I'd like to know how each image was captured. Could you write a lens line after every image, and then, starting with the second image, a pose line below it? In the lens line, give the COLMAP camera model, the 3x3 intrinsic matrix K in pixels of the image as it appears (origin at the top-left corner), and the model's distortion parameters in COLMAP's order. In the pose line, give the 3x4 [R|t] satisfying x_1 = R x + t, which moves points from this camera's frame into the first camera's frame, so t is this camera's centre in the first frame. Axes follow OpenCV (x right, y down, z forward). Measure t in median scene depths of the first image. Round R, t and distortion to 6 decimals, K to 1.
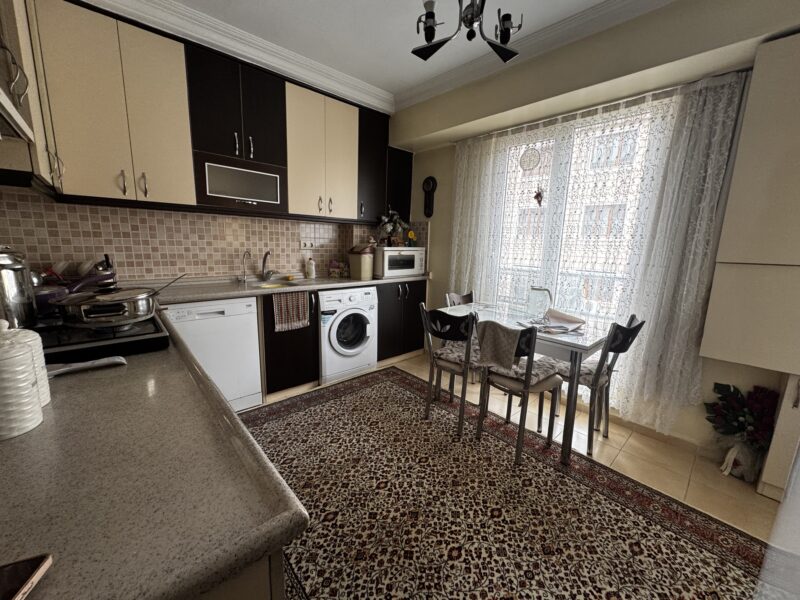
lens RADIAL K [[315.3, 0, 400.8], [0, 315.3, 299.5], [0, 0, 1]] dist [-0.002934, -0.000316]
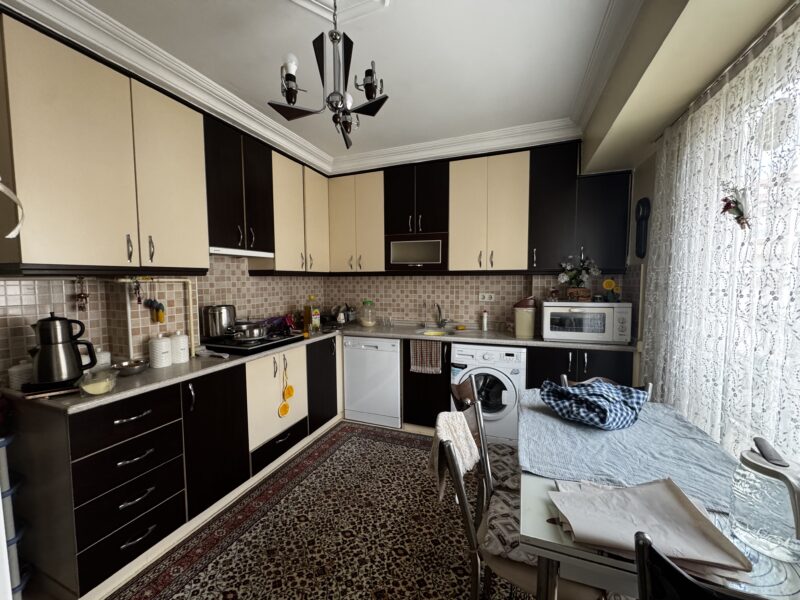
lens RADIAL K [[315.3, 0, 401.5], [0, 315.3, 301.3], [0, 0, 1]] dist [-0.002934, -0.000316]
pose [[0.454843, 0.027968, -0.890132, 0.582450], [-0.142101, 0.988980, -0.041538, -0.095374], [0.879162, 0.145382, 0.453805, 0.361572]]
